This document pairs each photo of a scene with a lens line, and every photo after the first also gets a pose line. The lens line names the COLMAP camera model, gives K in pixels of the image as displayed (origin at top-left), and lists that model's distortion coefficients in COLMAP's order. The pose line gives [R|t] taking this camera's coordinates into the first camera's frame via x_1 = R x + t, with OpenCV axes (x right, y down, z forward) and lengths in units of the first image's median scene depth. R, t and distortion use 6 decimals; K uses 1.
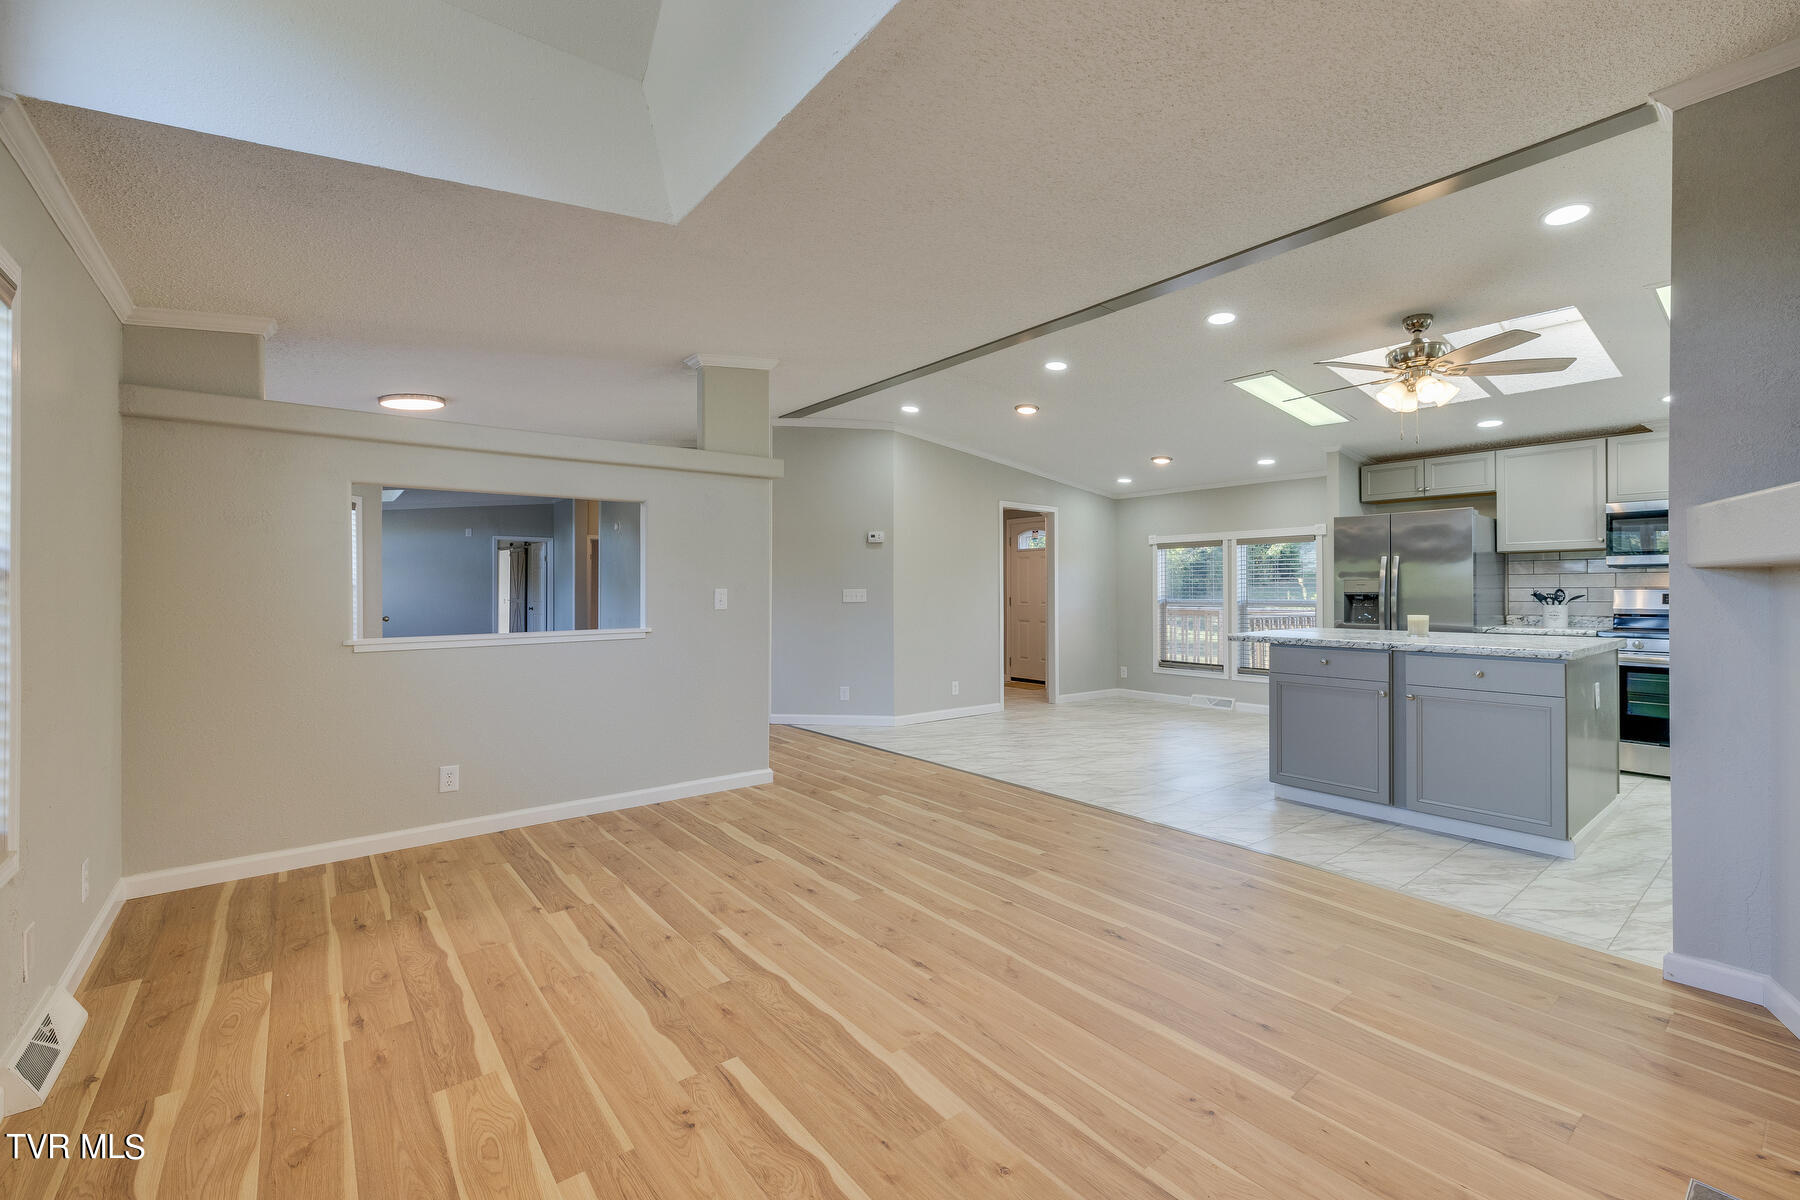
lens RADIAL K [[774.3, 0, 901.0], [0, 774.3, 594.3], [0, 0, 1]] dist [0.018131, 0.000263]
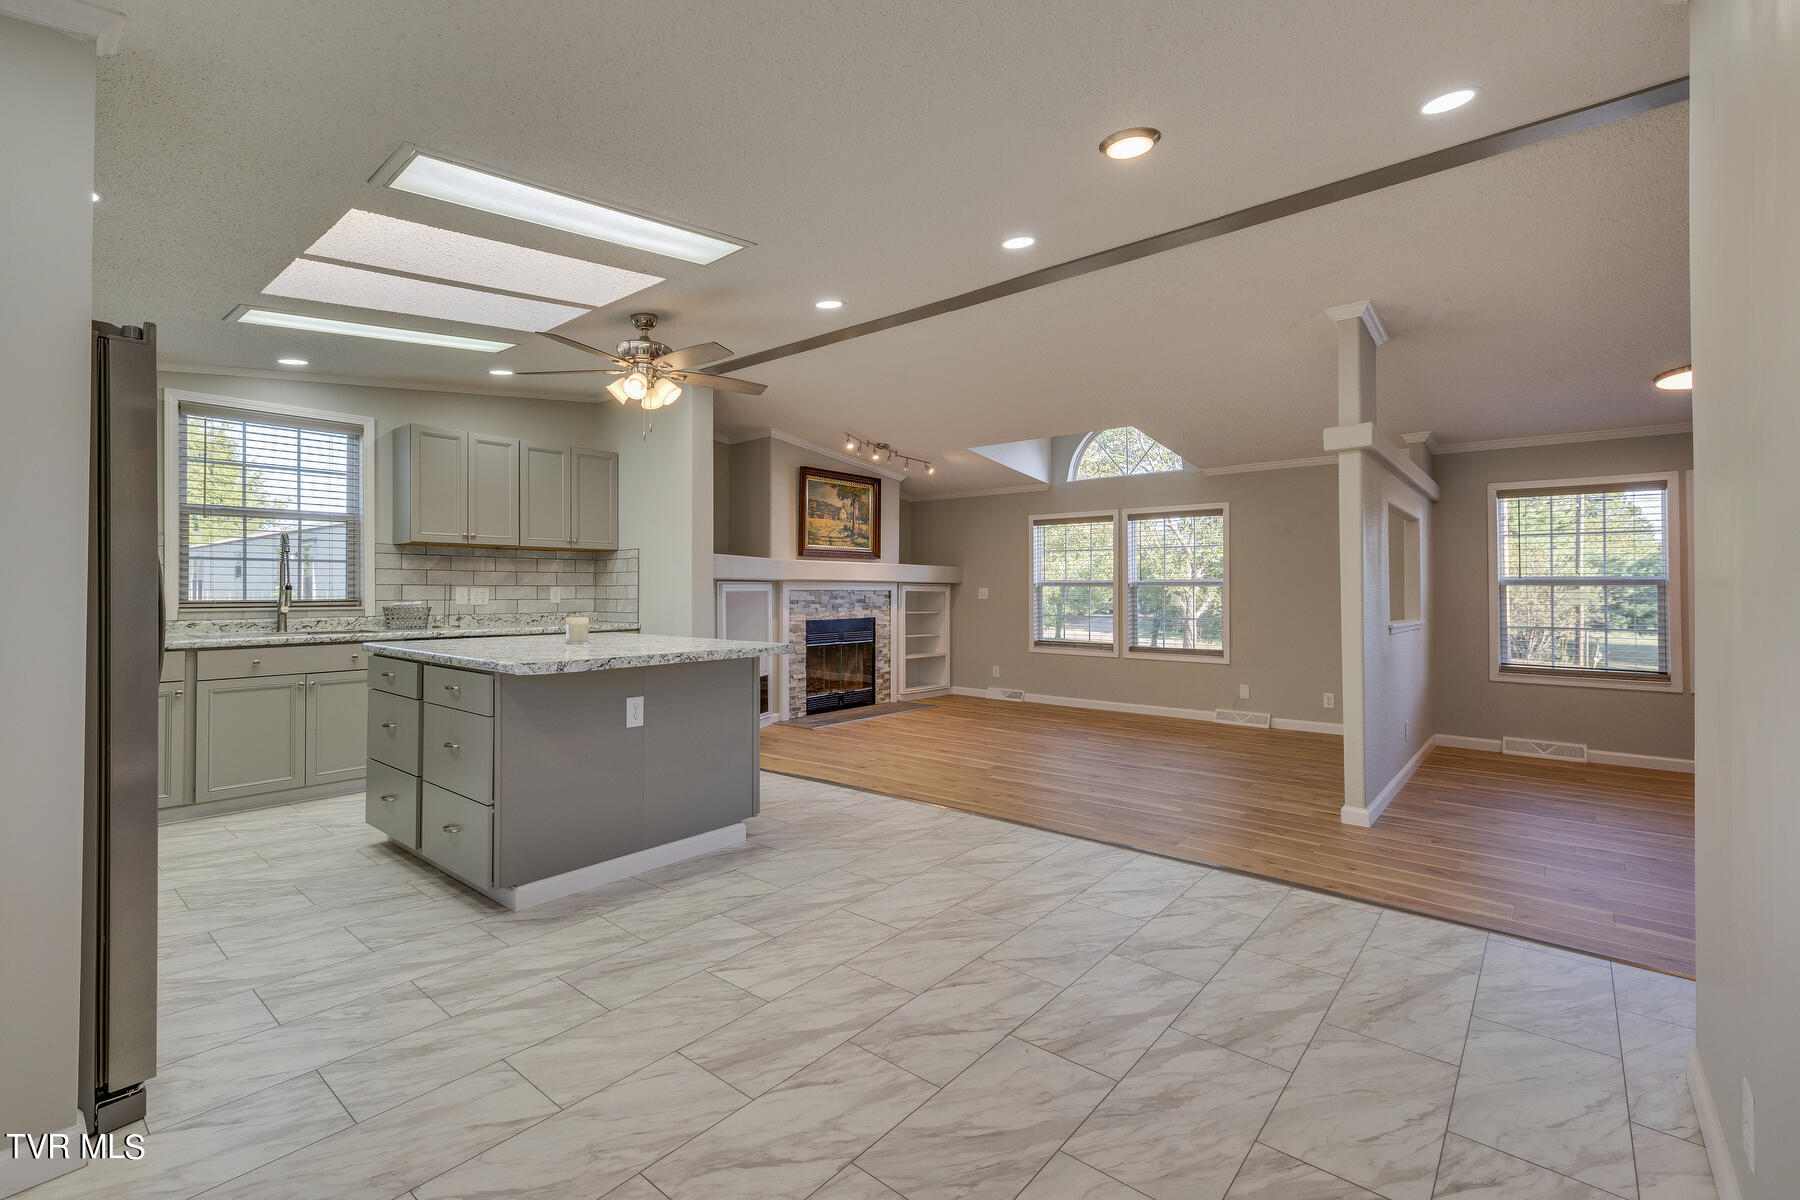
lens RADIAL K [[774.3, 0, 909.5], [0, 774.3, 583.1], [0, 0, 1]] dist [0.018131, 0.000263]
pose [[-0.979508, -0.001745, -0.201399, 0.750353], [-0.000616, 0.999984, -0.005671, -0.006866], [0.201405, -0.005431, -0.979493, 2.888039]]
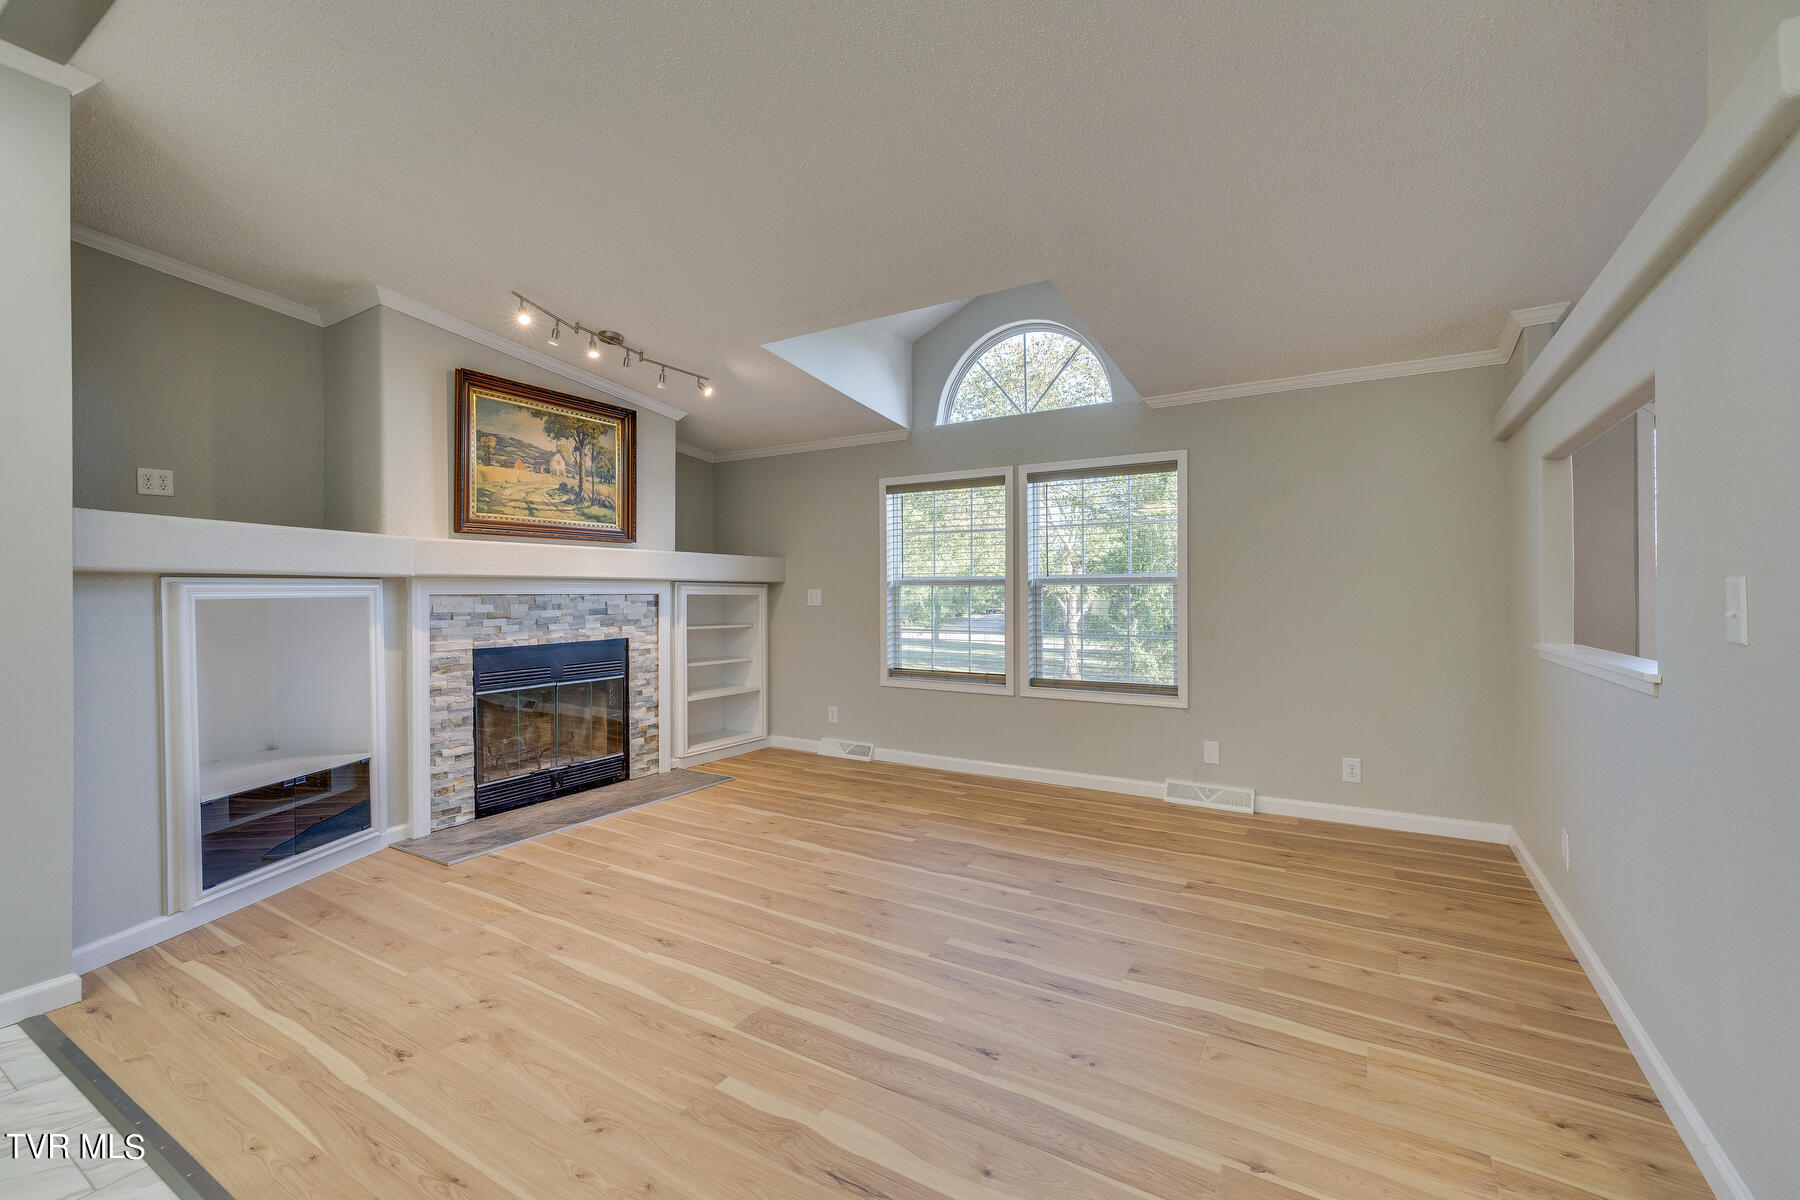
lens RADIAL K [[774.3, 0, 900.2], [0, 774.3, 597.2], [0, 0, 1]] dist [0.018131, 0.000263]
pose [[-0.941400, 0.008005, -0.337197, 0.302583], [0.004162, 0.999918, 0.012118, -0.007092], [0.337267, 0.010004, -0.941356, 1.902822]]
